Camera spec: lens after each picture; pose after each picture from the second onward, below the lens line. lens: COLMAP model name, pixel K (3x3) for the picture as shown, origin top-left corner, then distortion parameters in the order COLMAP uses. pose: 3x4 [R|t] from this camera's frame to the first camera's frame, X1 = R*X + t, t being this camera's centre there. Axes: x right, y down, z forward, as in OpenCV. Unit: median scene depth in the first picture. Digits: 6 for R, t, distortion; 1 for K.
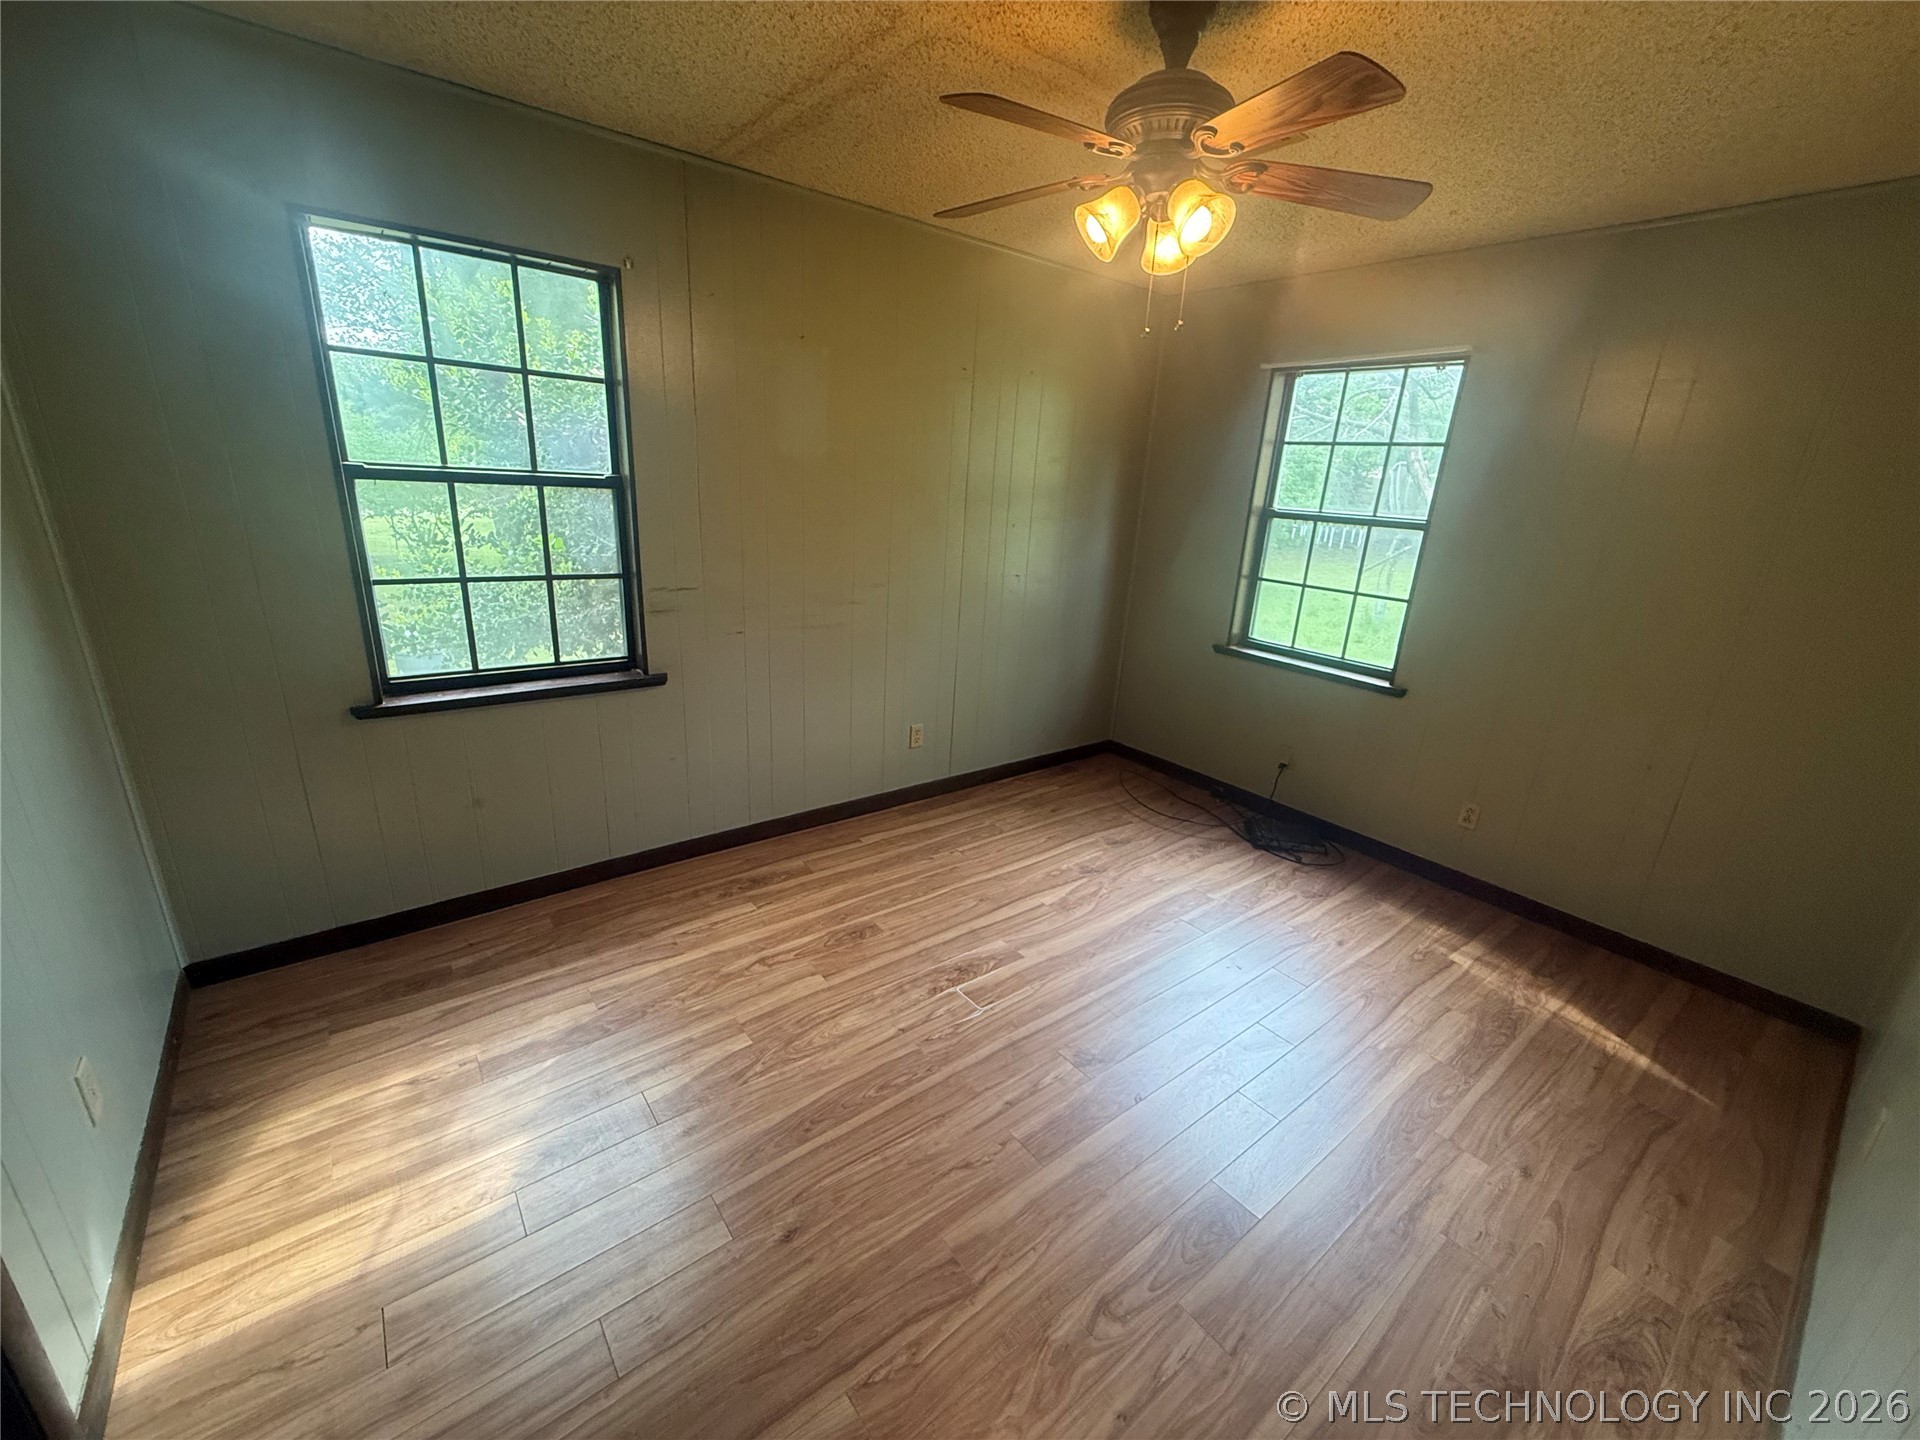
lens RADIAL K [[766.3, 0, 954.4], [0, 766.3, 719.0], [0, 0, 1]] dist [0.000713, -0.000282]
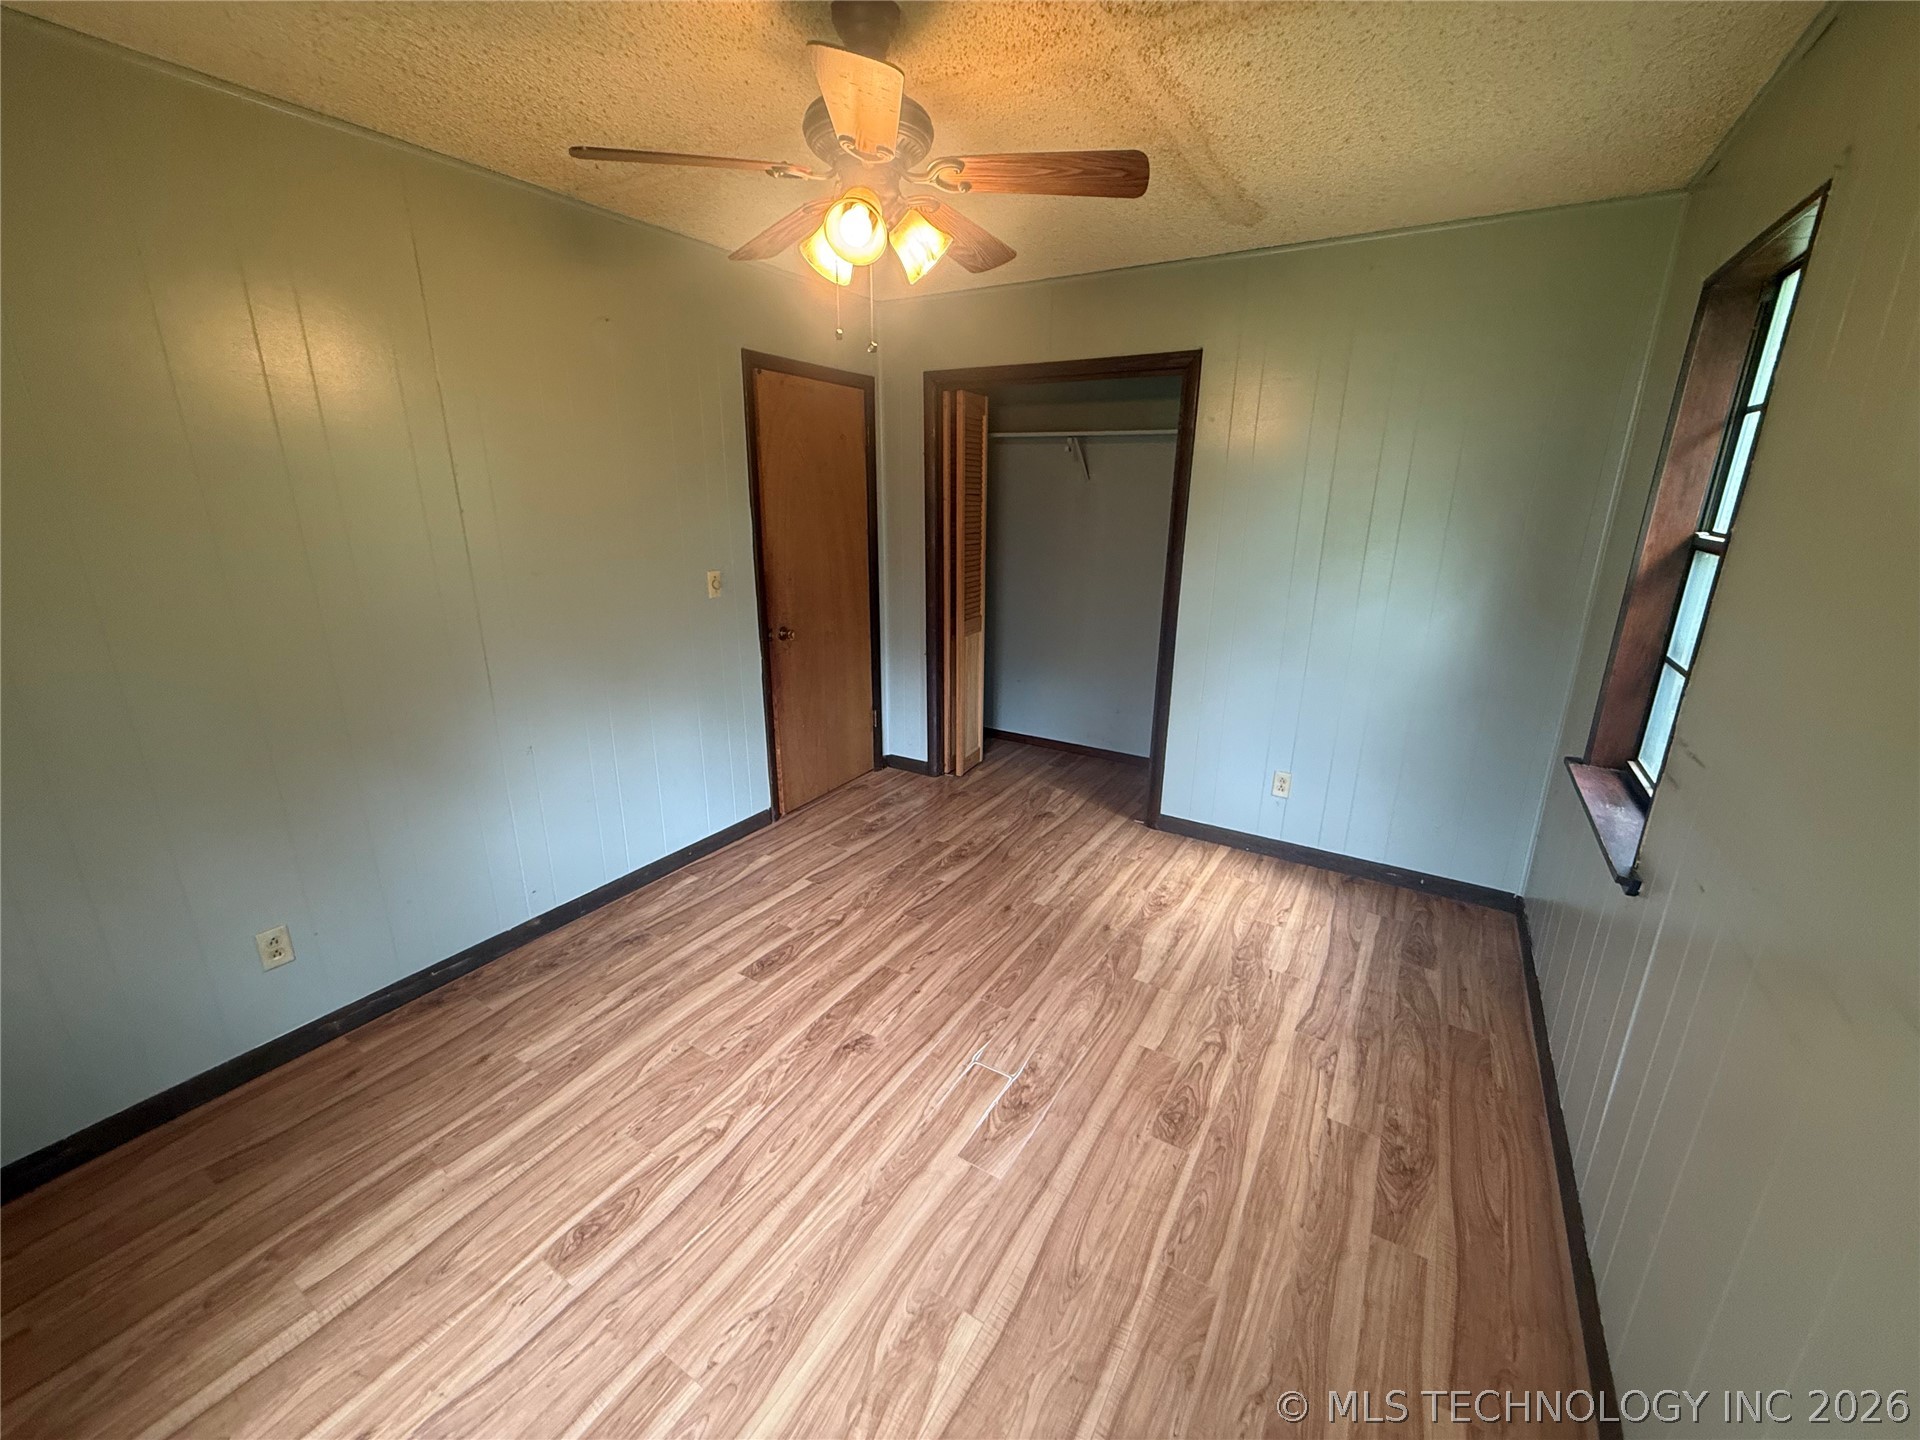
lens RADIAL K [[766.3, 0, 954.4], [0, 766.3, 719.0], [0, 0, 1]] dist [0.000713, -0.000282]
pose [[-0.937238, 0.038590, -0.346547, 0.352425], [-0.162631, 0.830759, 0.532344, -0.448085], [0.308440, 0.555292, -0.772344, 1.419116]]
